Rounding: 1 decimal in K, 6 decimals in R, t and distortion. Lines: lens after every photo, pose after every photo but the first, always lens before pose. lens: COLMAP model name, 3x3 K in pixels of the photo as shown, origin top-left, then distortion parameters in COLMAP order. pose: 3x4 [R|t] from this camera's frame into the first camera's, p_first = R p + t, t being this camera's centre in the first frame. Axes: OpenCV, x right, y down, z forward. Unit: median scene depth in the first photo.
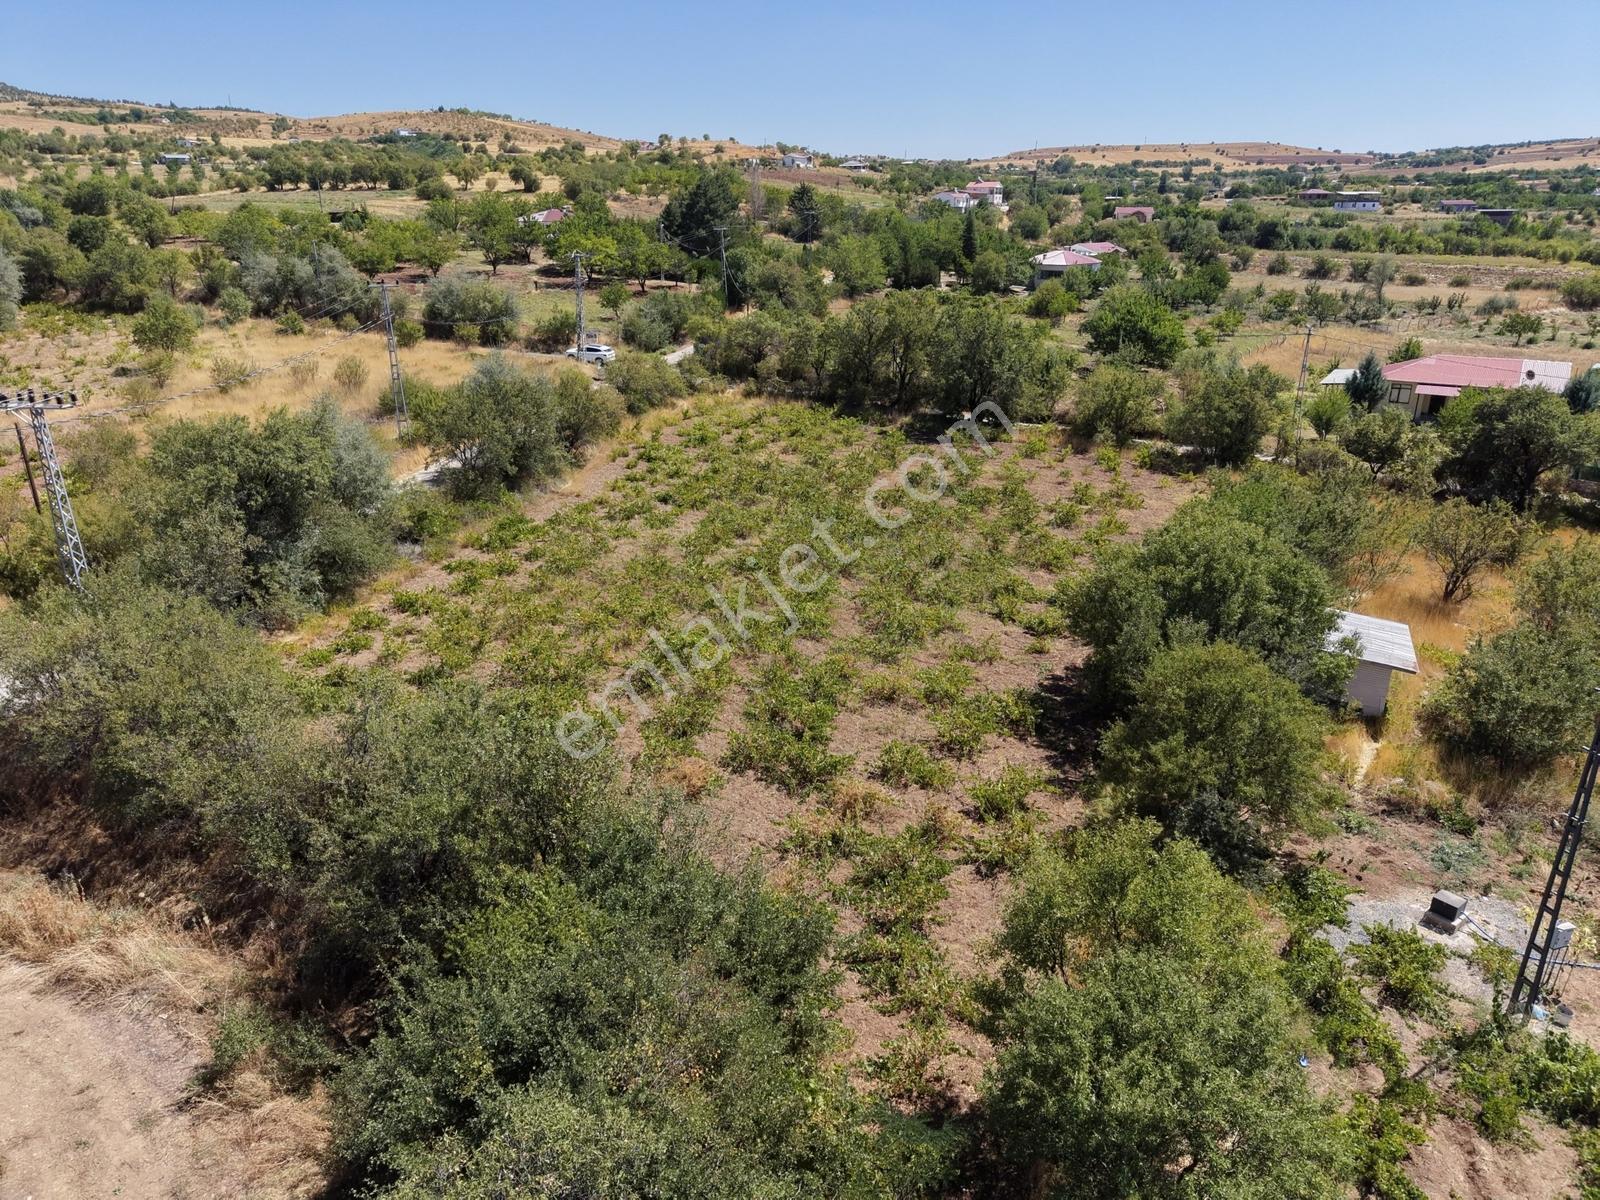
lens RADIAL K [[1071.0, 0, 793.7], [0, 1071.0, 601.5], [0, 0, 1]] dist [0.019027, -0.016772]
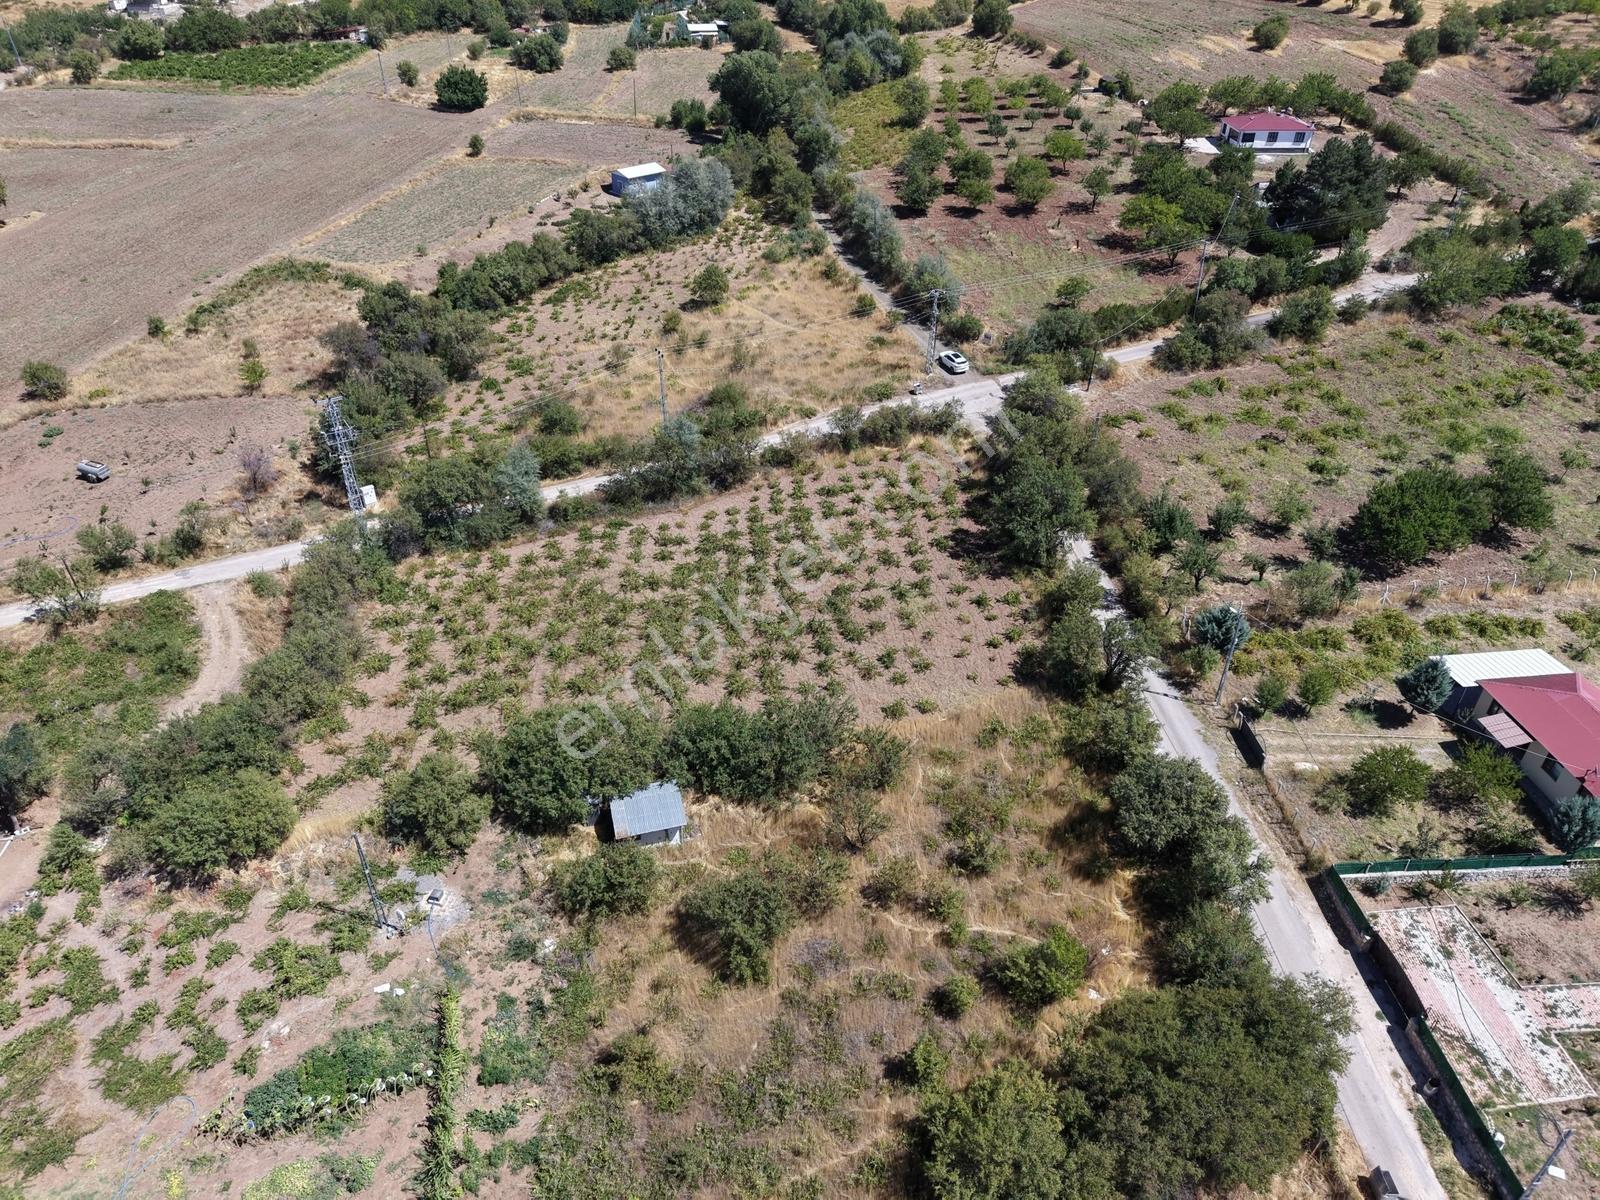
lens RADIAL K [[1071.0, 0, 791.3], [0, 1071.0, 598.9], [0, 0, 1]] dist [0.019027, -0.016772]
pose [[0.627824, 0.440973, -0.641389, 1.295289], [-0.270448, 0.896278, 0.351488, -0.766320], [0.729859, -0.047211, 0.681965, -0.035188]]
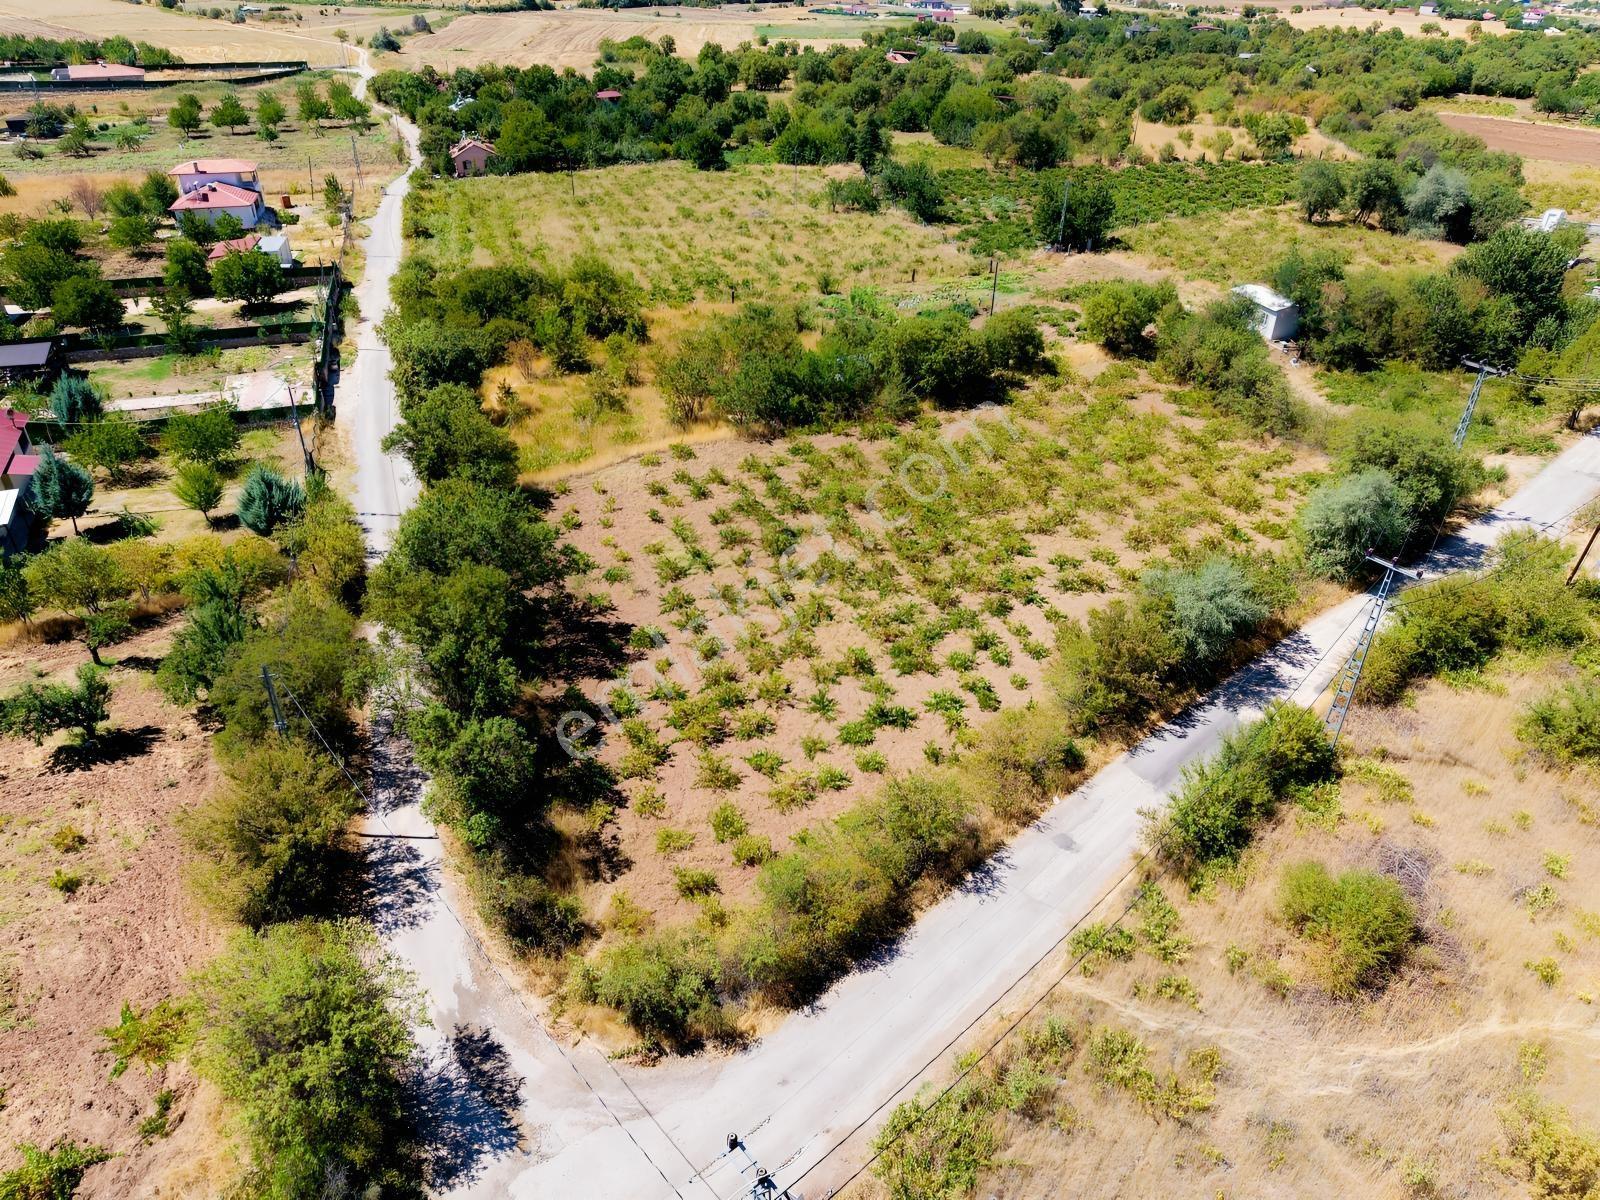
lens RADIAL K [[1071.0, 0, 792.2], [0, 1071.0, 605.7], [0, 0, 1]] dist [0.019027, -0.016772]
pose [[-0.809239, -0.323484, 0.490398, -0.528161], [0.193172, 0.641816, 0.742130, -1.073447], [-0.554813, 0.695291, -0.456894, 1.944271]]
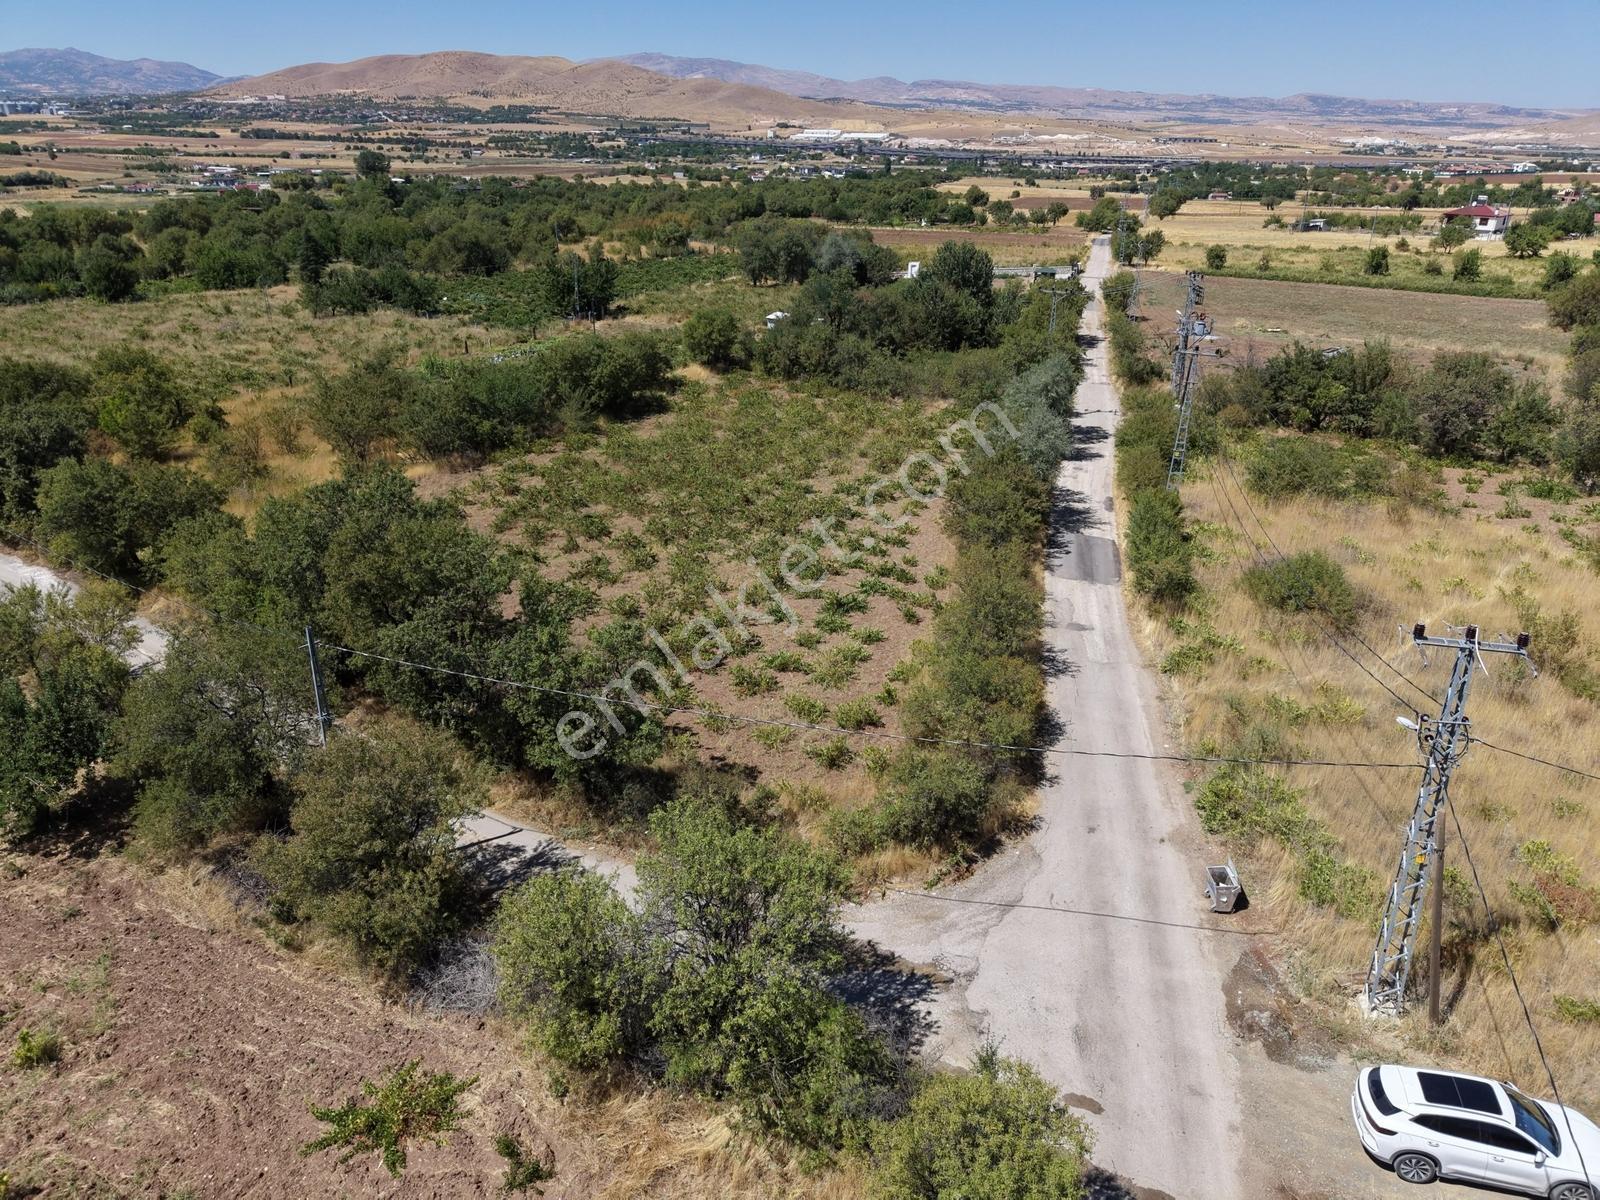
lens RADIAL K [[1071.0, 0, 793.1], [0, 1071.0, 593.7], [0, 0, 1]] dist [0.019027, -0.016772]
pose [[-0.999524, -0.021538, 0.022081, -0.107790], [-0.000289, 0.722352, 0.691526, -0.951382], [-0.030844, 0.691190, -0.722014, 2.239534]]
